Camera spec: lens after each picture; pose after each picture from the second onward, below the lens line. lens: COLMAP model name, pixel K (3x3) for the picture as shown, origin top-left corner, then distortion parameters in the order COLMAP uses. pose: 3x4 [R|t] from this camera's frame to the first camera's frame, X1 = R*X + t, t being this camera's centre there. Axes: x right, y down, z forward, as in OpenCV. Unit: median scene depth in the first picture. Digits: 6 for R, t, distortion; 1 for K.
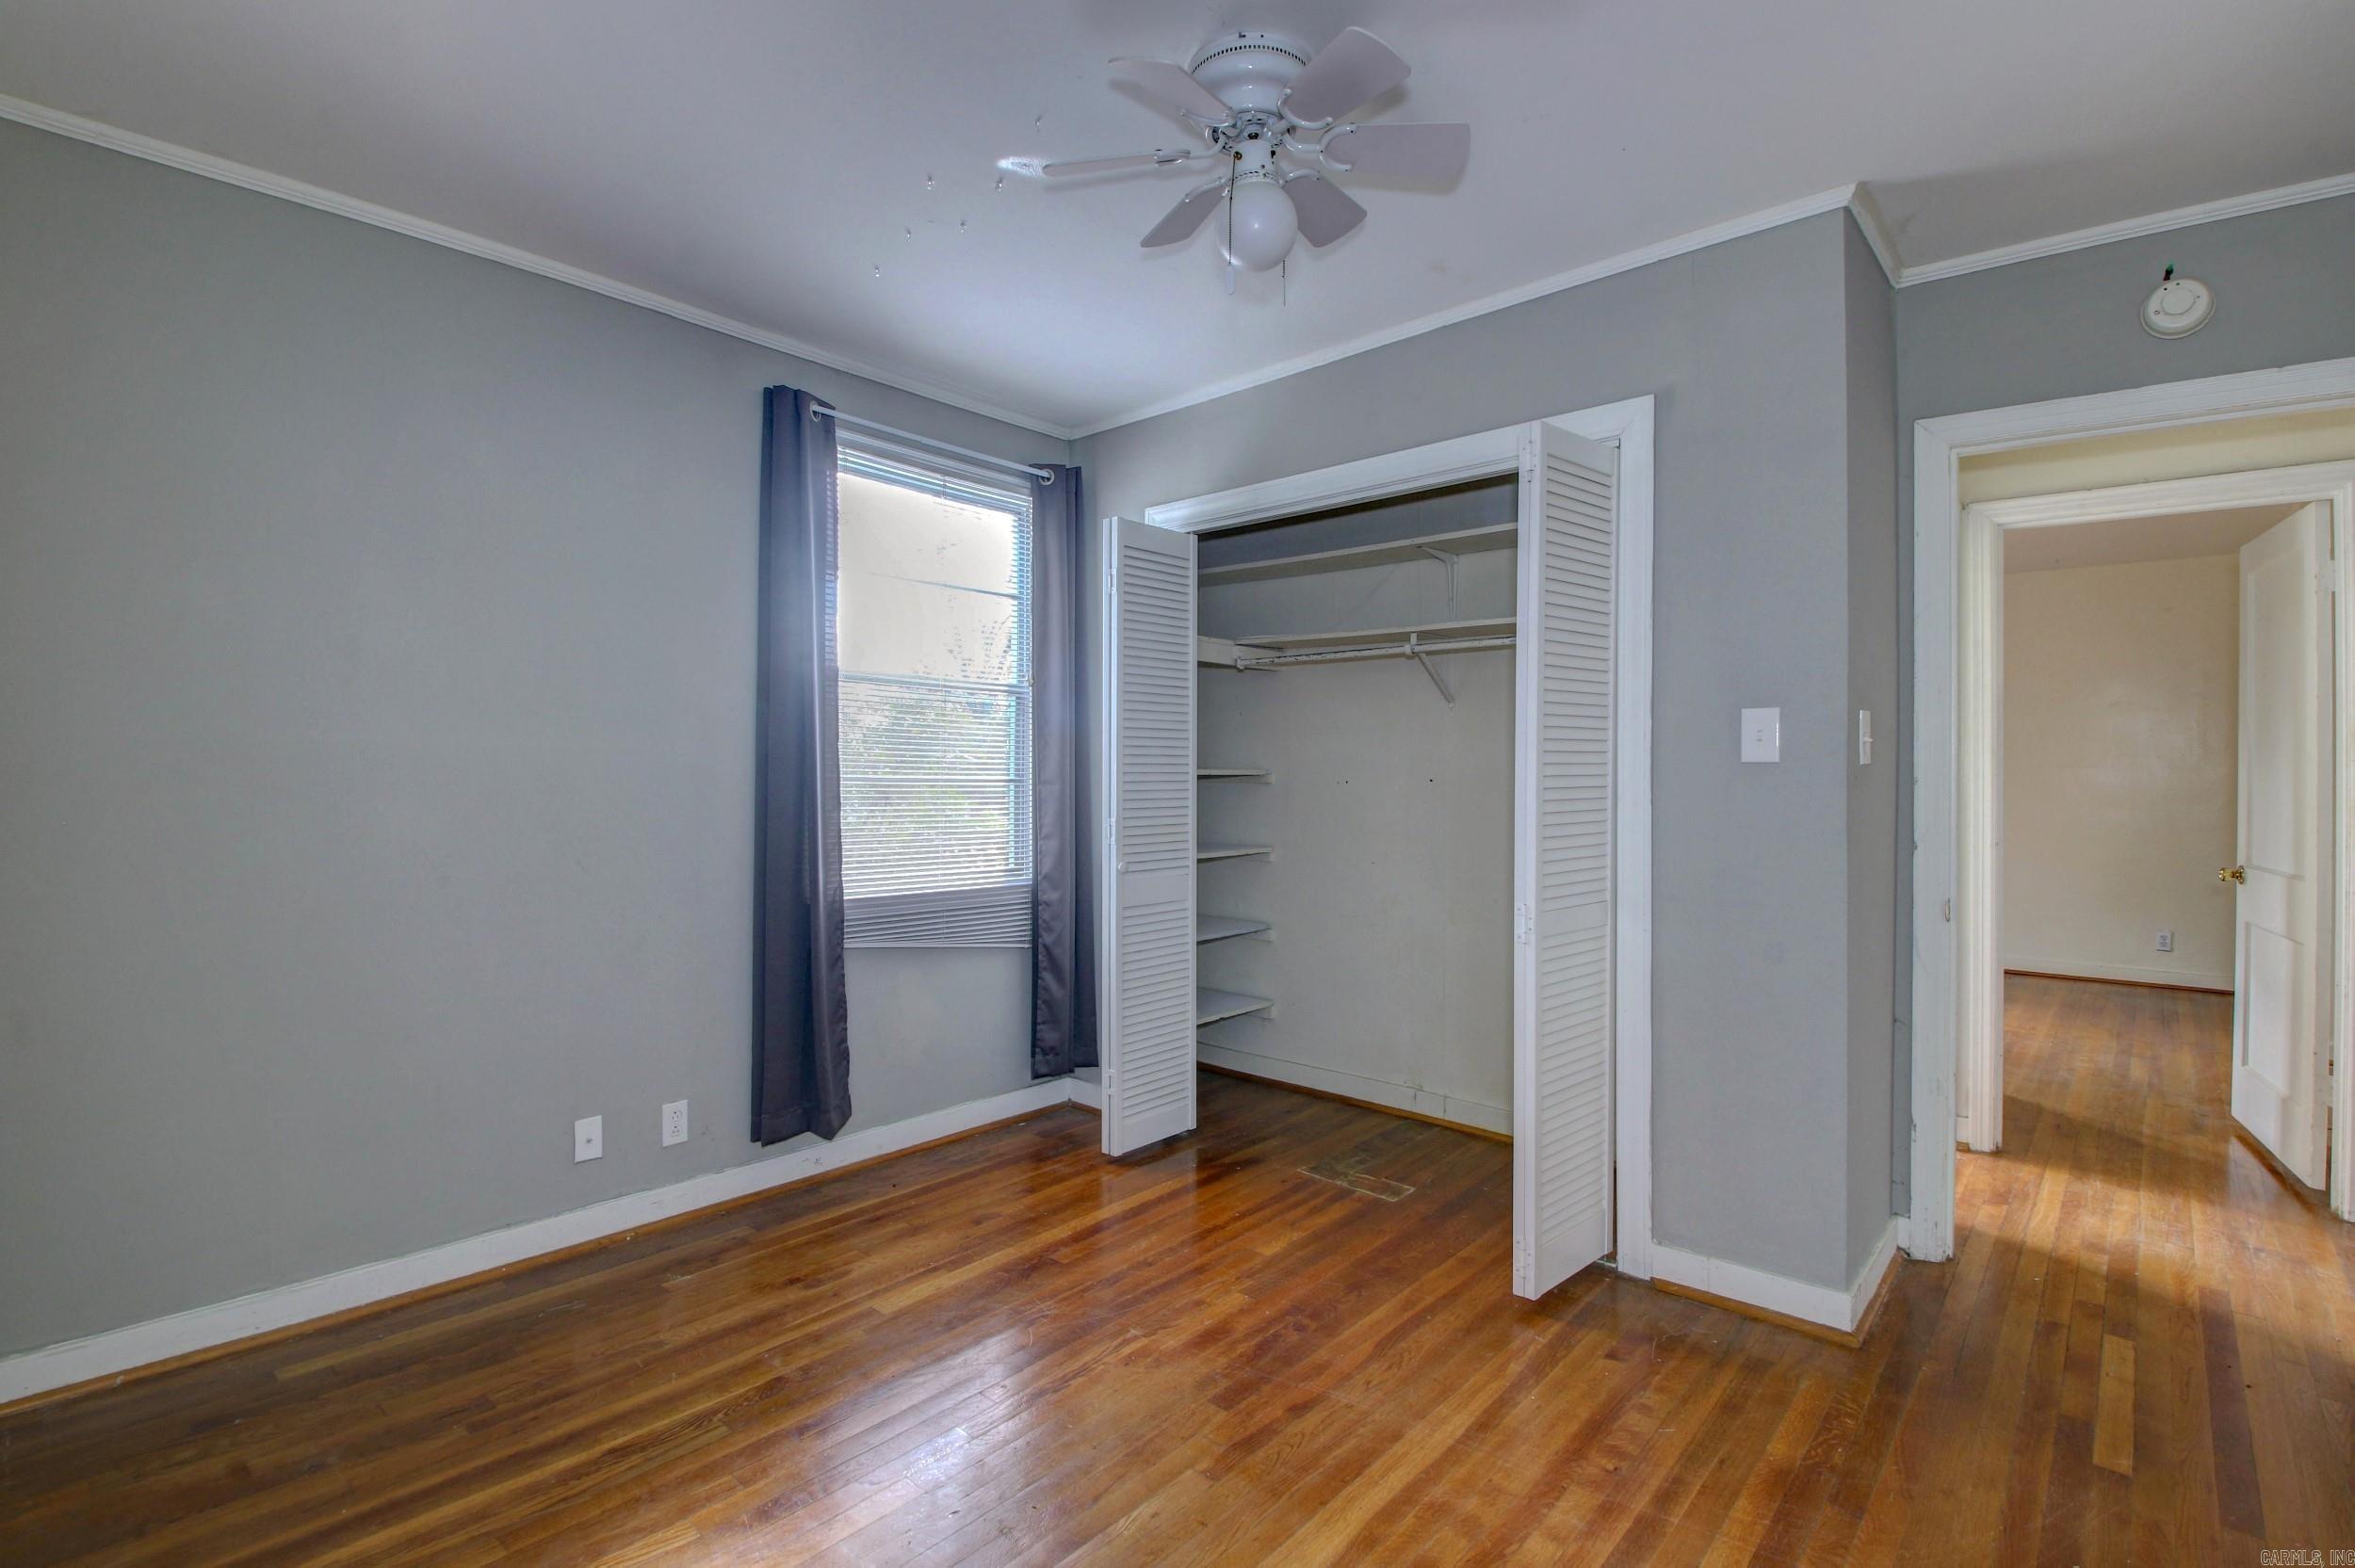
lens RADIAL K [[1087.0, 0, 1178.4], [0, 1087.0, 770.1], [0, 0, 1]] dist [0.023045, -0.022626]
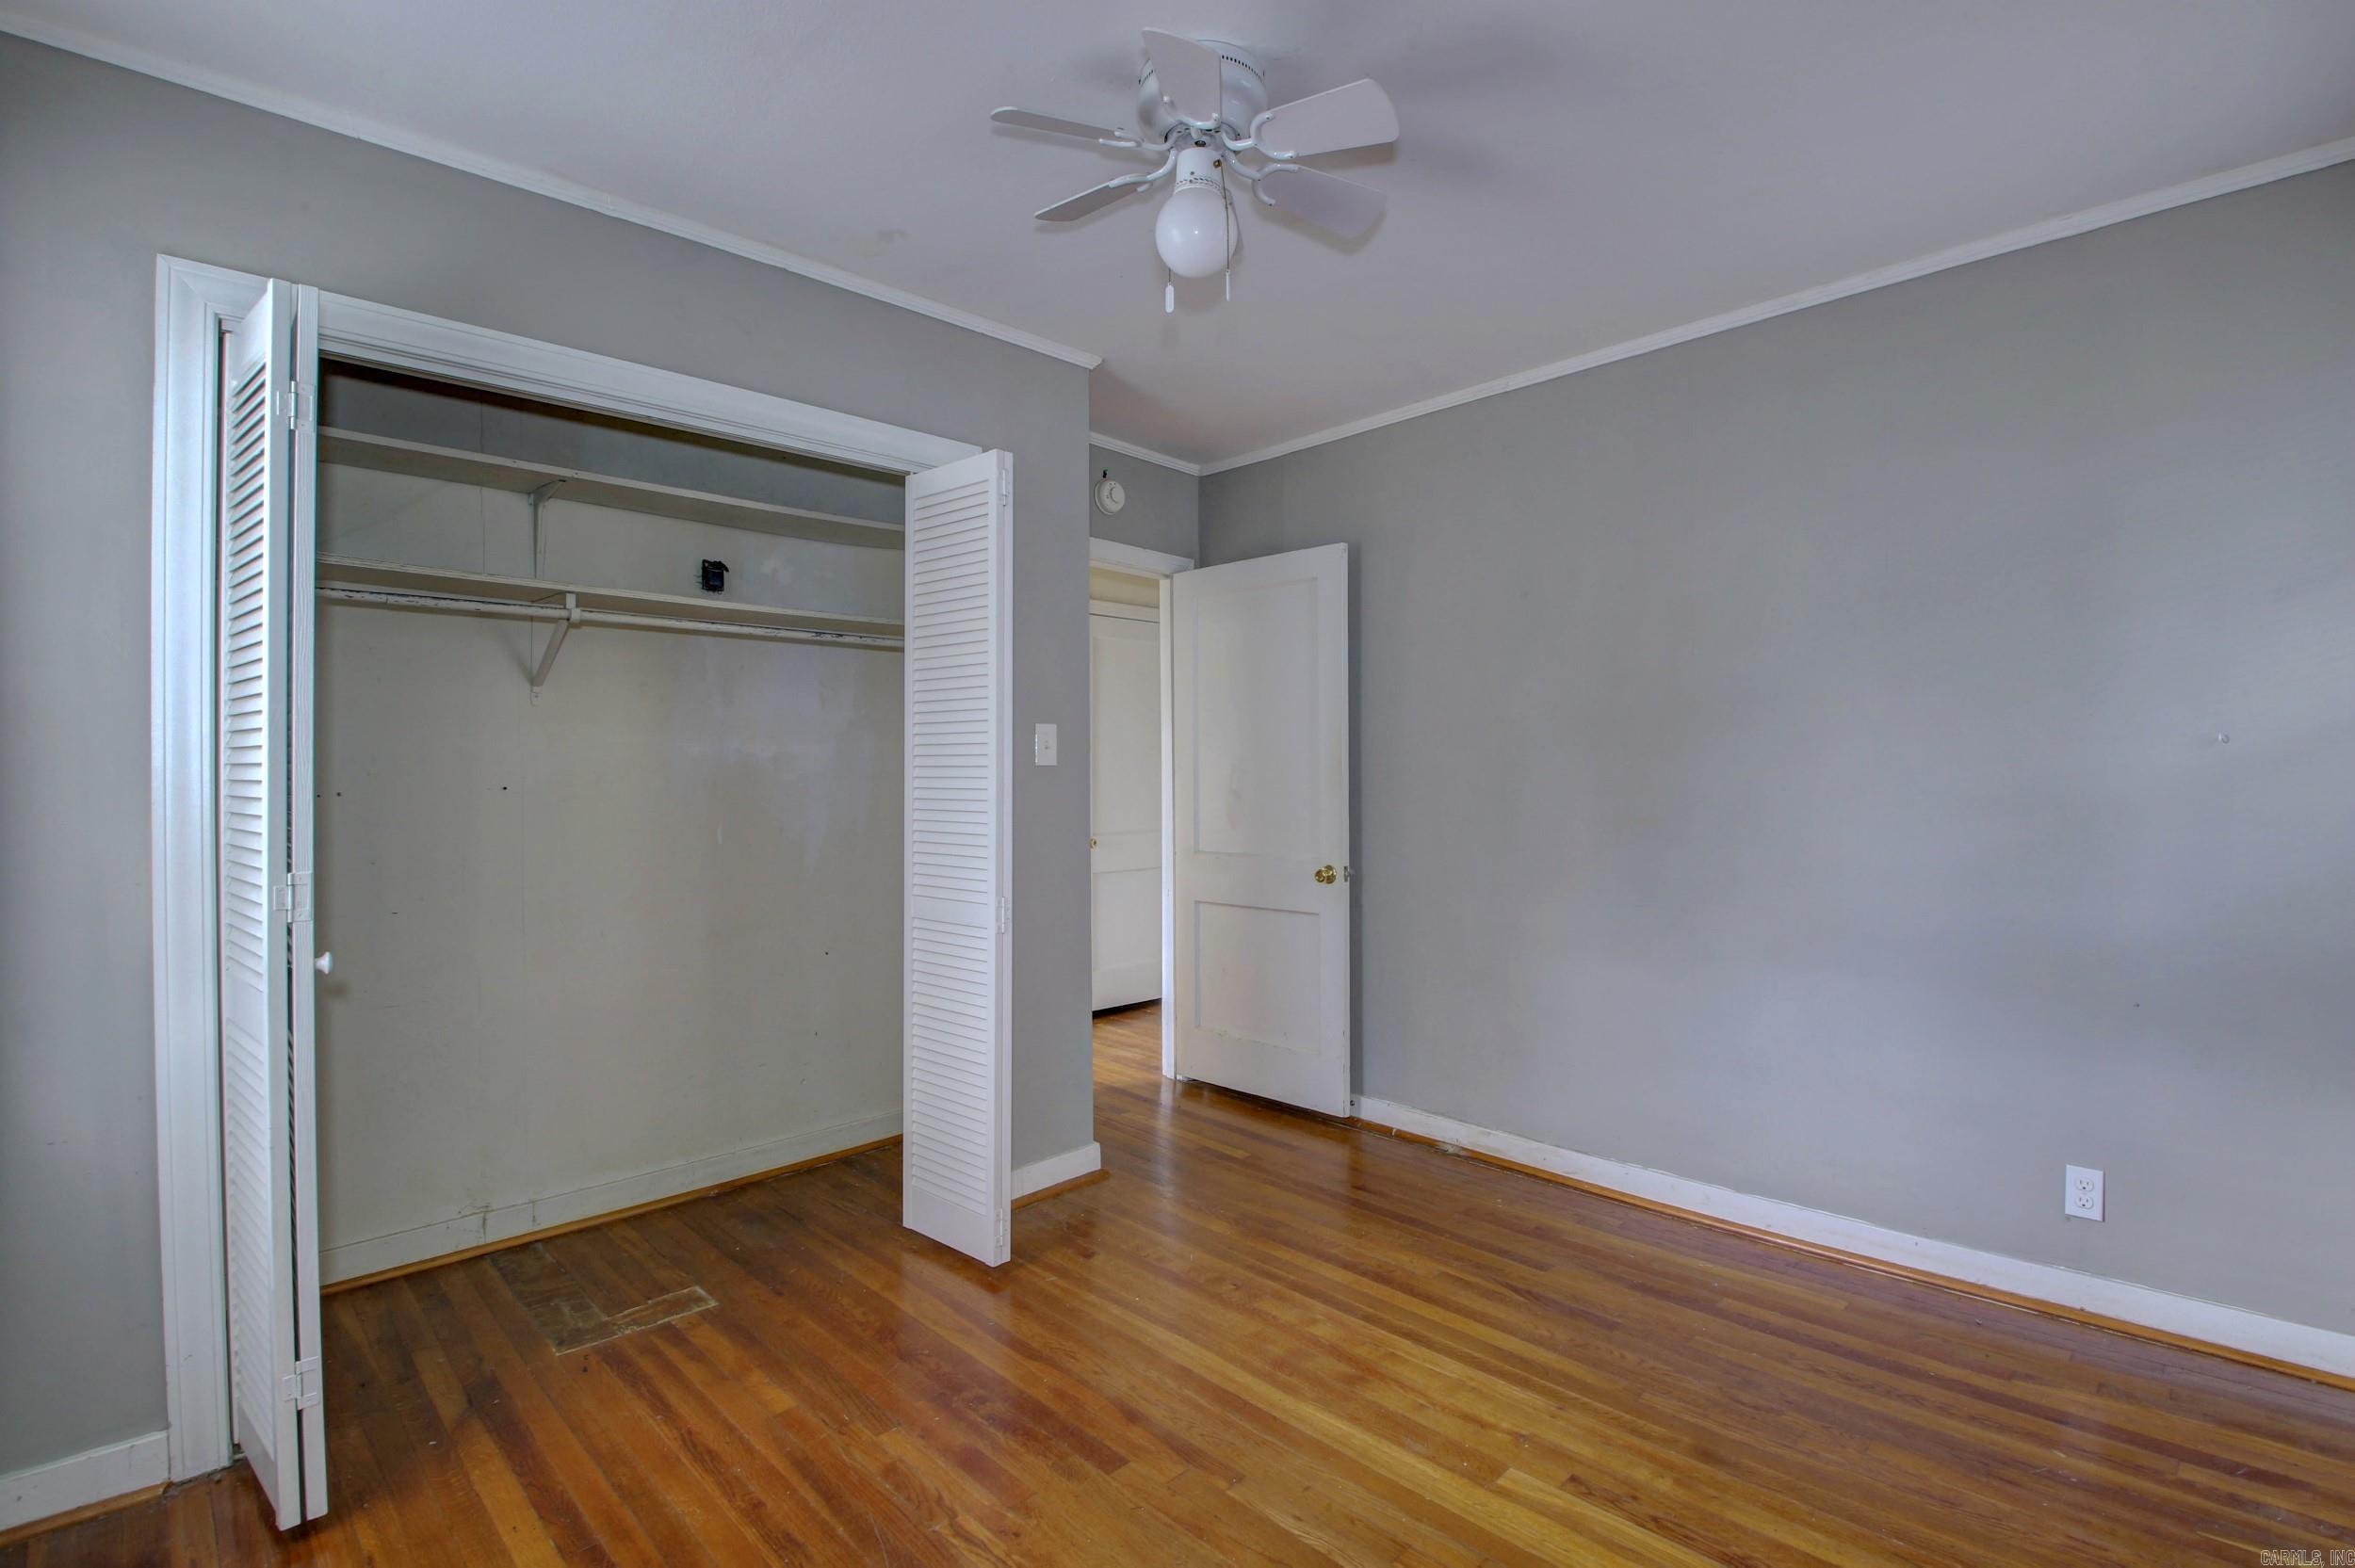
lens RADIAL K [[1087.0, 0, 1178.4], [0, 1087.0, 770.1], [0, 0, 1]] dist [0.023045, -0.022626]
pose [[0.072939, -0.000879, 0.997336, -0.674418], [0.005899, 0.999982, 0.000450, -0.000871], [-0.997319, 0.005851, 0.072943, 0.681506]]
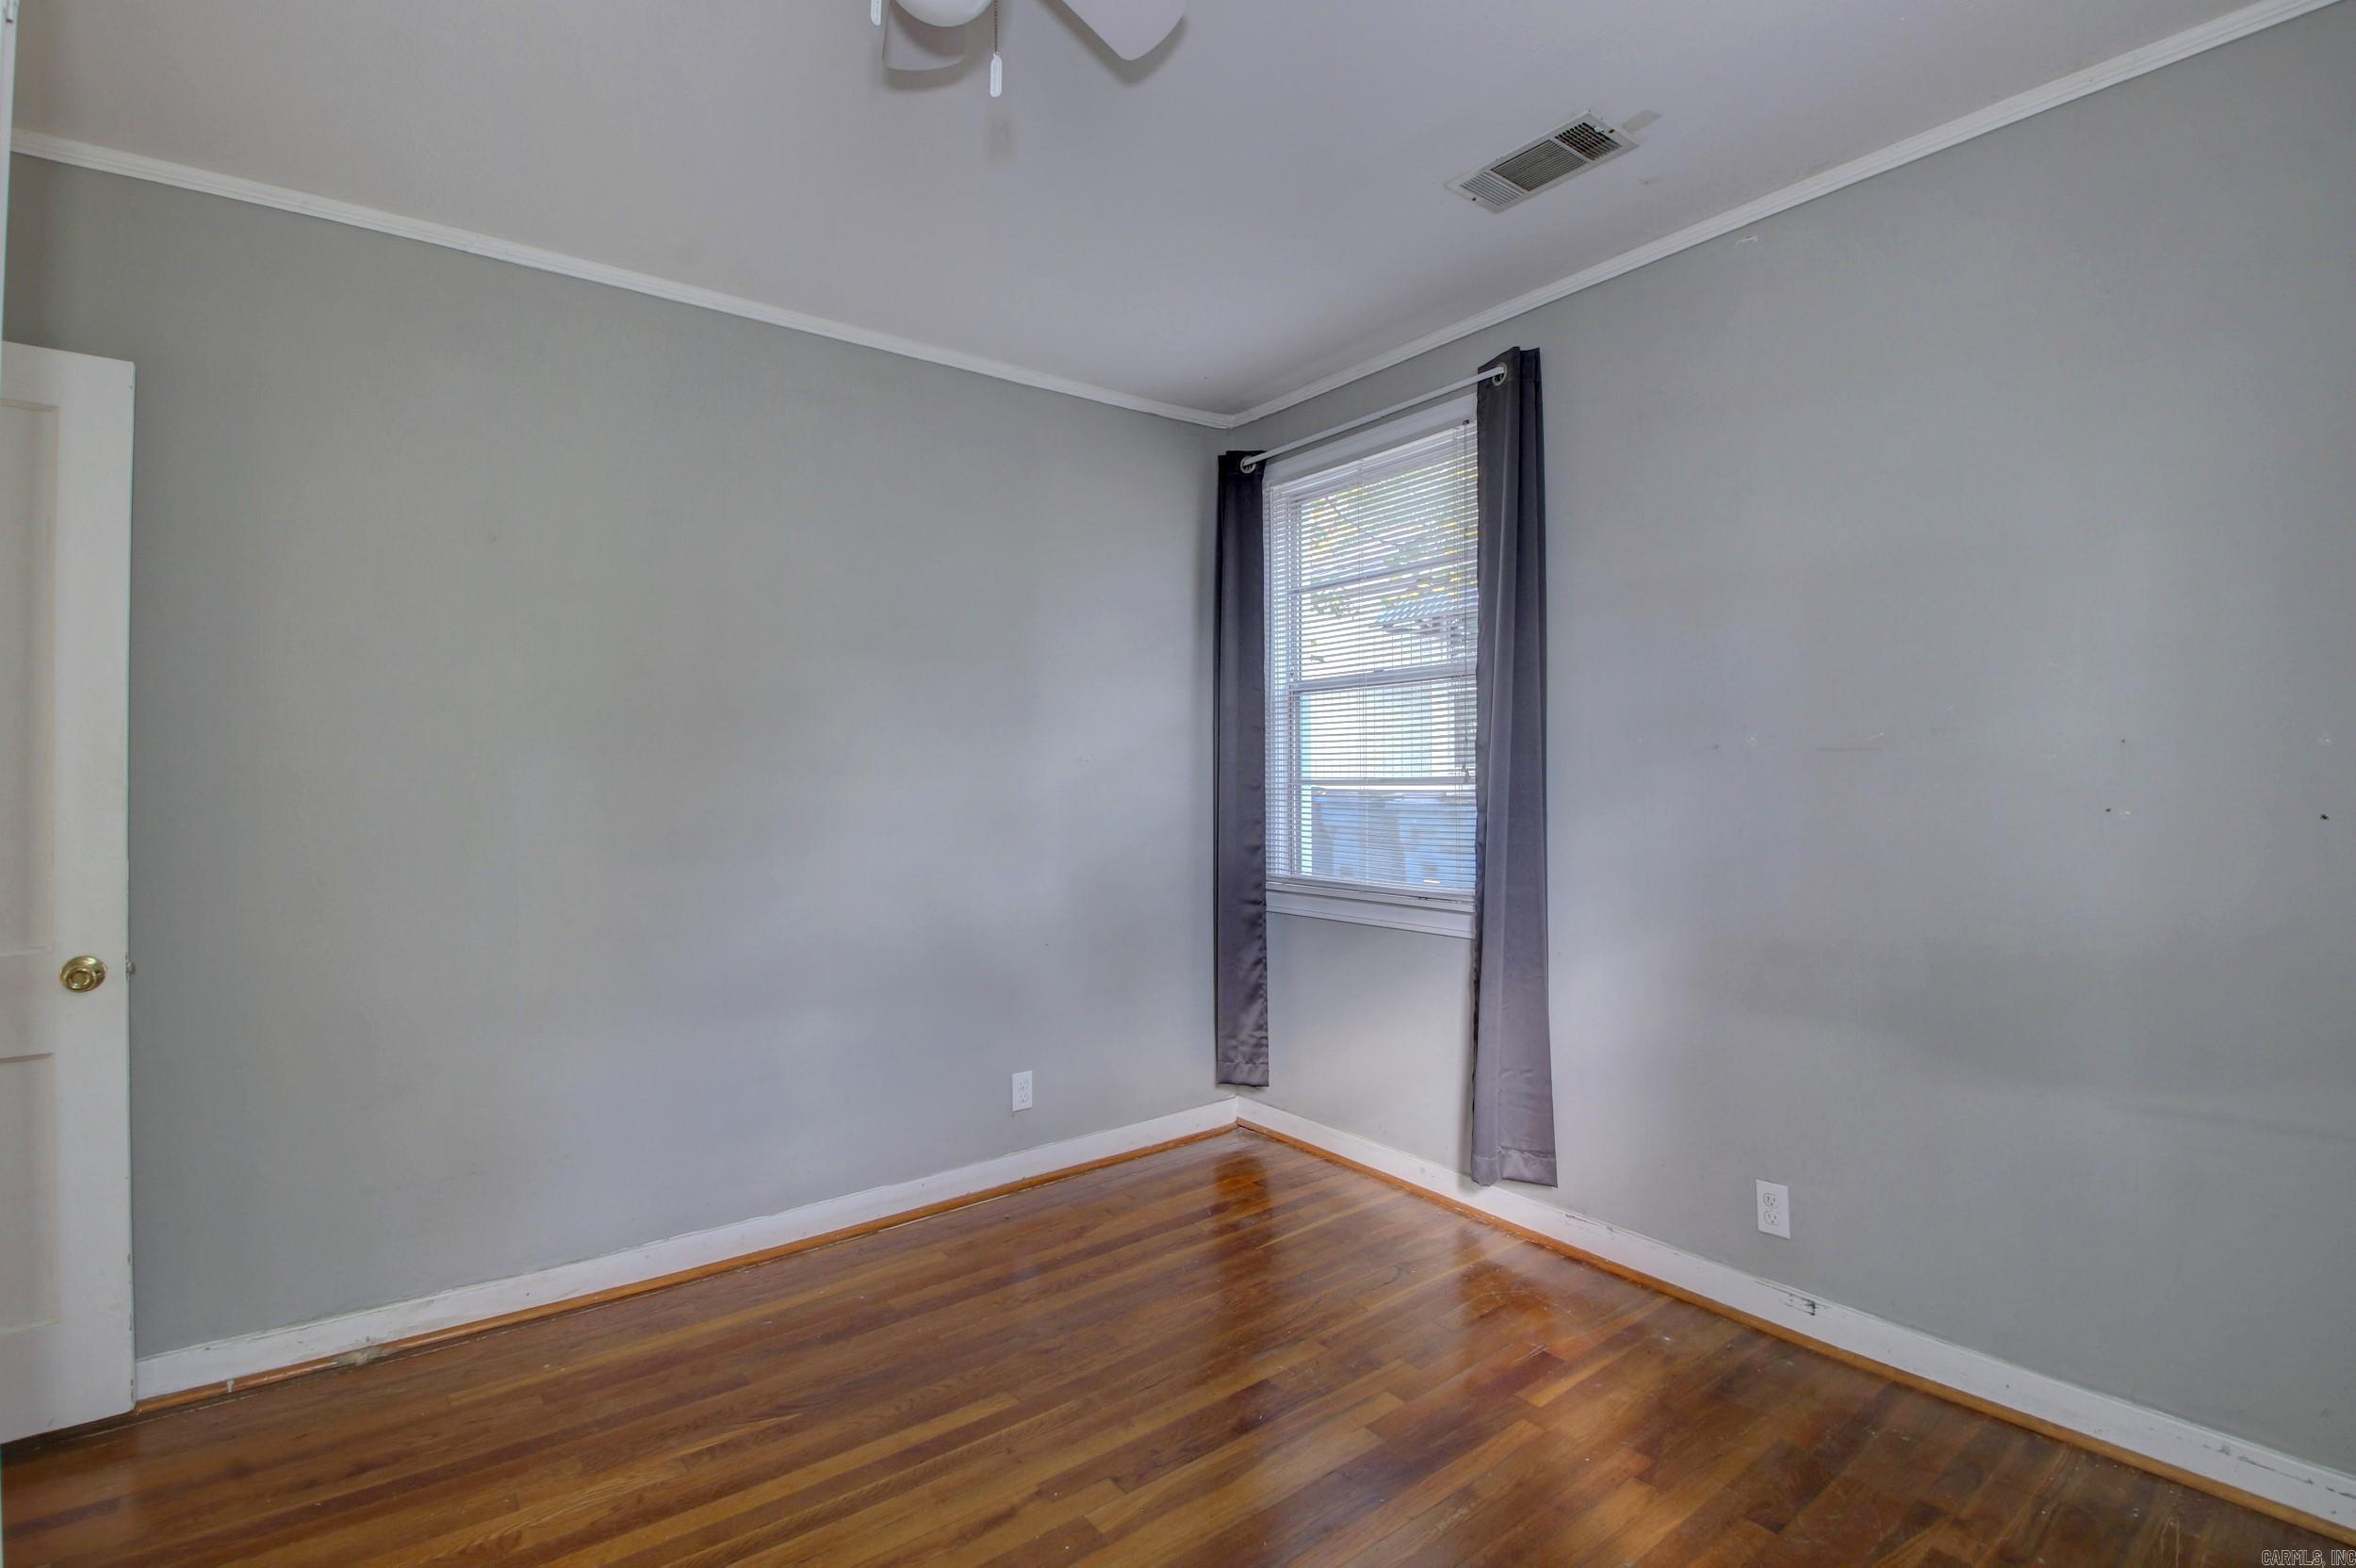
lens RADIAL K [[1126.1, 0, 1124.0], [0, 1126.1, 767.8], [0, 0, 1]] dist [-0.000645, -0.011733]
pose [[-0.975194, 0.006846, 0.221245, -0.133308], [0.006916, 0.999976, -0.000457, -0.008646], [-0.221243, 0.001085, -0.975218, 1.191486]]
